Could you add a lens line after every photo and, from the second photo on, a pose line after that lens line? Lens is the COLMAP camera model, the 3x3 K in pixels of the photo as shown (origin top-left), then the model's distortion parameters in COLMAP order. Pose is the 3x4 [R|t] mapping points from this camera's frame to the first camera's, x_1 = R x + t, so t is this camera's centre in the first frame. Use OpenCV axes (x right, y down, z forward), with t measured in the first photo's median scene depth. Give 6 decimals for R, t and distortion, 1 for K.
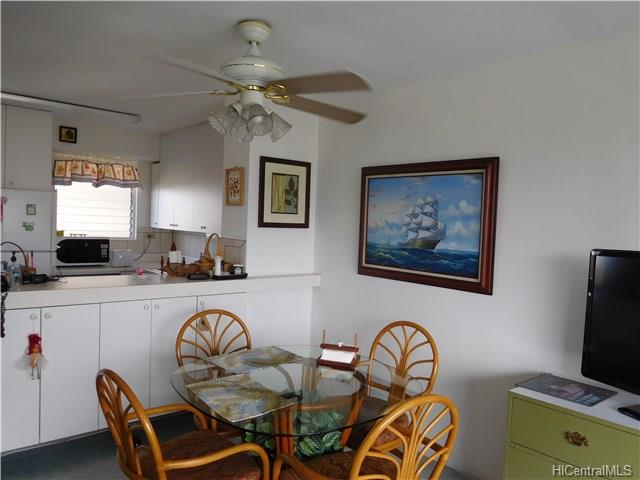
lens RADIAL K [[479.2, 0, 325.1], [0, 479.2, 242.4], [0, 0, 1]] dist [-0.015473, 0.000180]
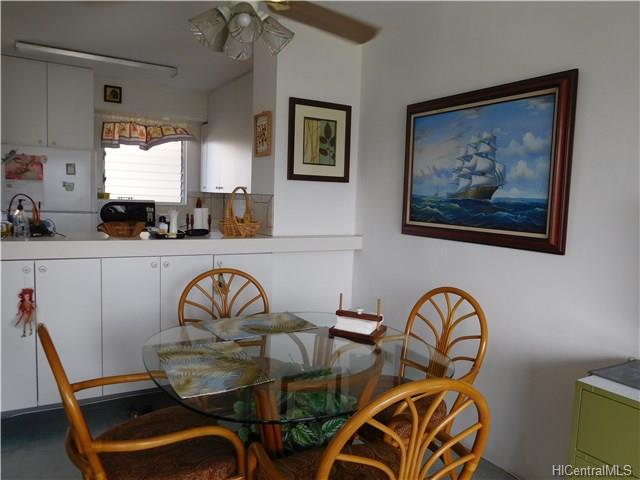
lens RADIAL K [[479.2, 0, 325.1], [0, 479.2, 242.5], [0, 0, 1]] dist [-0.015473, 0.000180]
pose [[0.984998, 0.010489, -0.172247, 0.092836], [-0.003027, 0.999048, 0.043525, 0.051659], [0.172540, -0.042350, 0.984092, 0.166536]]
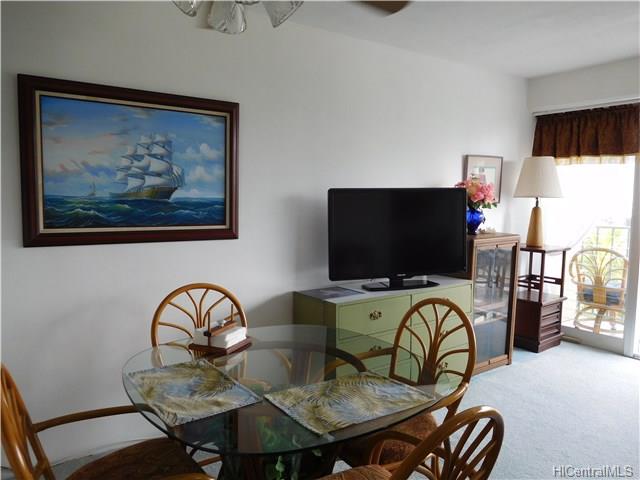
lens RADIAL K [[479.2, 0, 319.7], [0, 479.2, 241.2], [0, 0, 1]] dist [-0.015473, 0.000180]
pose [[0.089417, -0.135668, 0.986711, -0.583374], [0.031100, 0.990577, 0.133381, -0.015204], [-0.995509, 0.018761, 0.092793, 0.638024]]
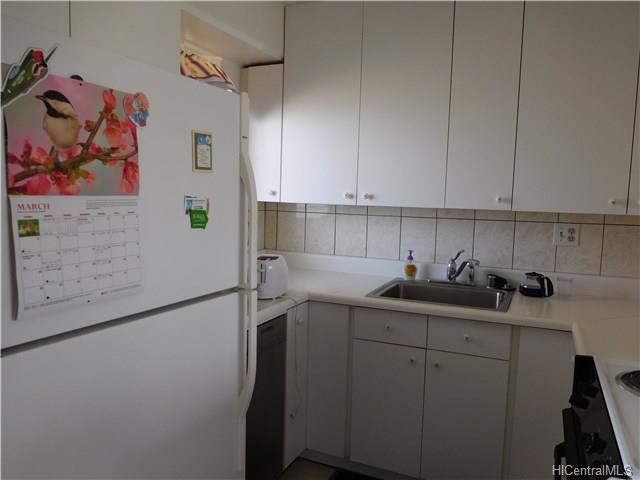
lens RADIAL K [[479.2, 0, 320.6], [0, 479.2, 240.8], [0, 0, 1]] dist [-0.015473, 0.000180]
pose [[0.918916, -0.057164, 0.390288, -0.919208], [0.029890, 0.996690, 0.075607, -0.049797], [-0.393318, -0.057811, 0.917583, 0.983745]]
